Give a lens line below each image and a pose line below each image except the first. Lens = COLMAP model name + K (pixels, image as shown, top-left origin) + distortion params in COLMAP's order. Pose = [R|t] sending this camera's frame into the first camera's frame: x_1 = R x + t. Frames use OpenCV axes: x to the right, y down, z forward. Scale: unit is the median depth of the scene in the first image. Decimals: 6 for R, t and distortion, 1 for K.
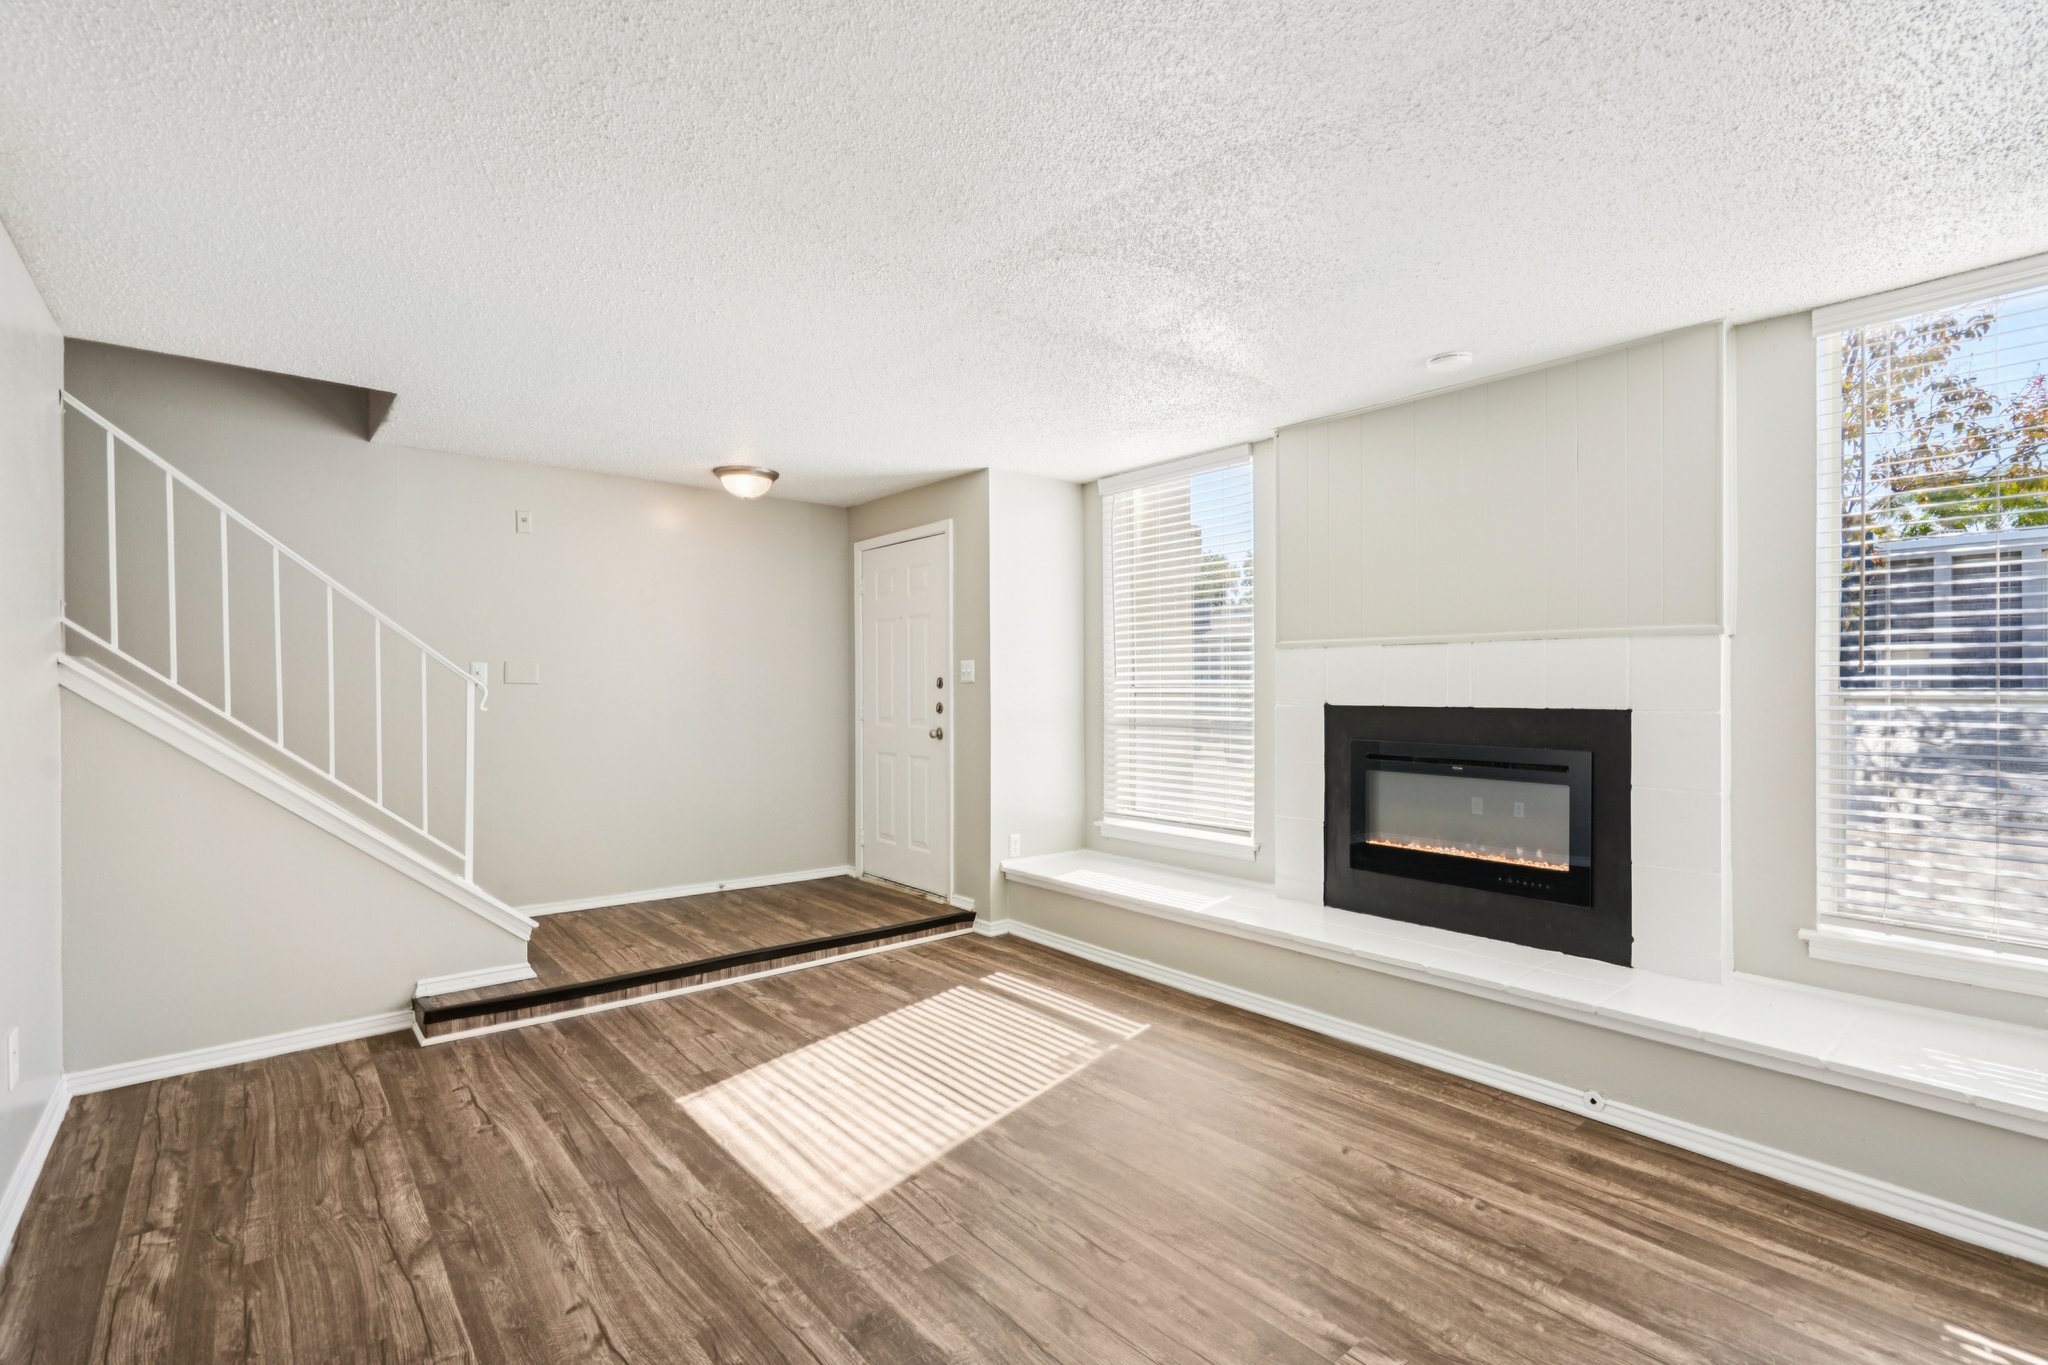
lens RADIAL K [[934.2, 0, 1019.1], [0, 934.2, 682.0], [0, 0, 1]] dist [0.002946, 0.000234]
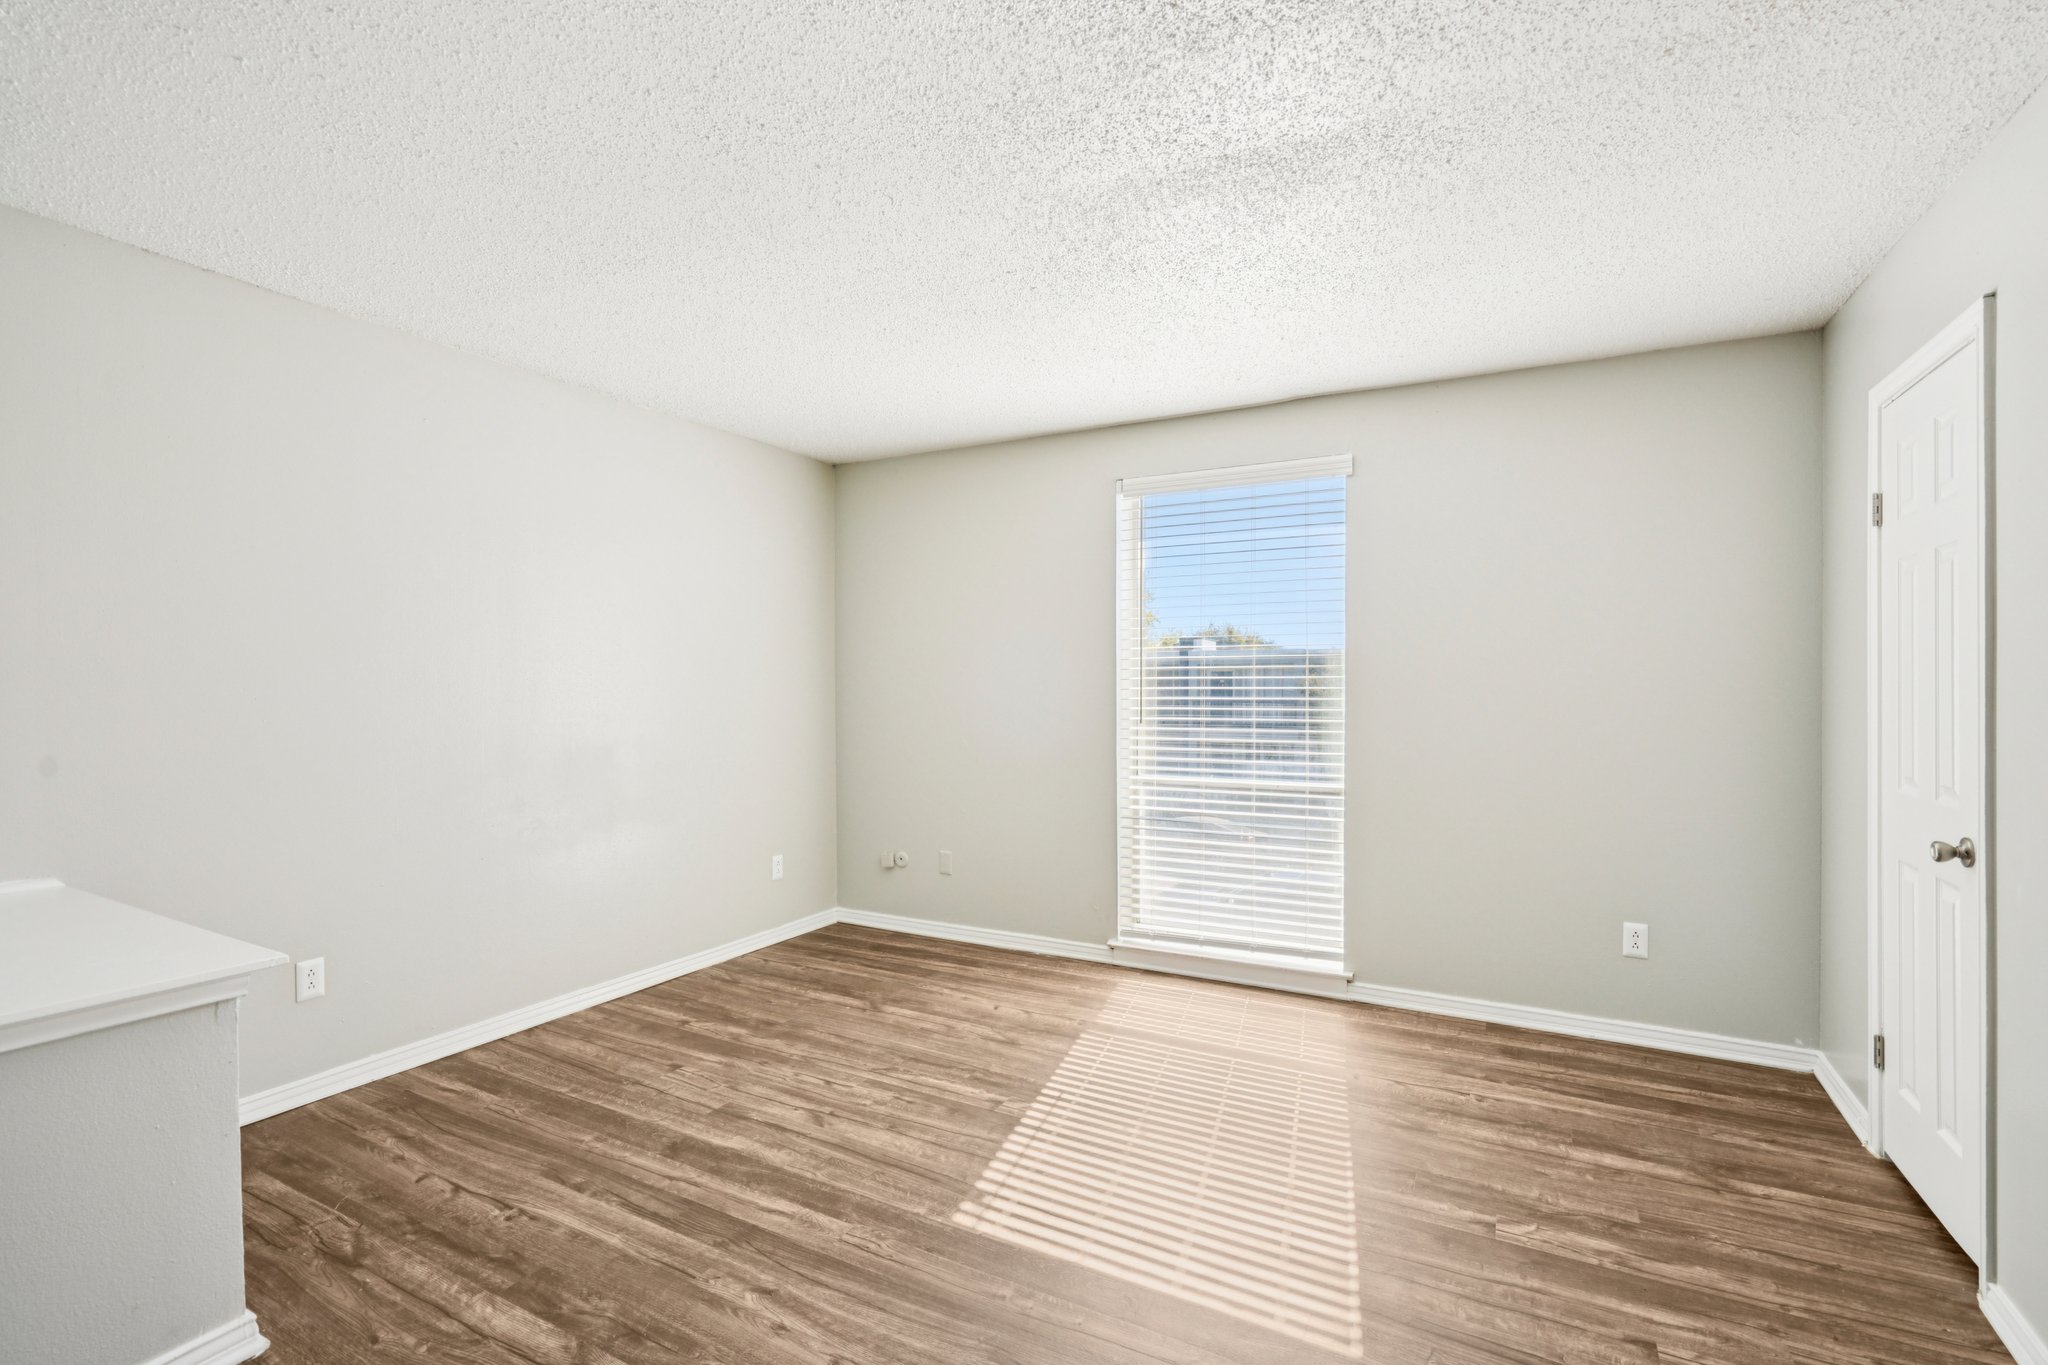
lens RADIAL K [[934.2, 0, 1019.1], [0, 934.2, 682.0], [0, 0, 1]] dist [0.002946, 0.000234]
pose [[0.928589, 0.002560, 0.371100, -0.498689], [-0.007256, 0.999910, 0.011258, -0.010853], [-0.371038, -0.013147, 0.928525, 0.069052]]
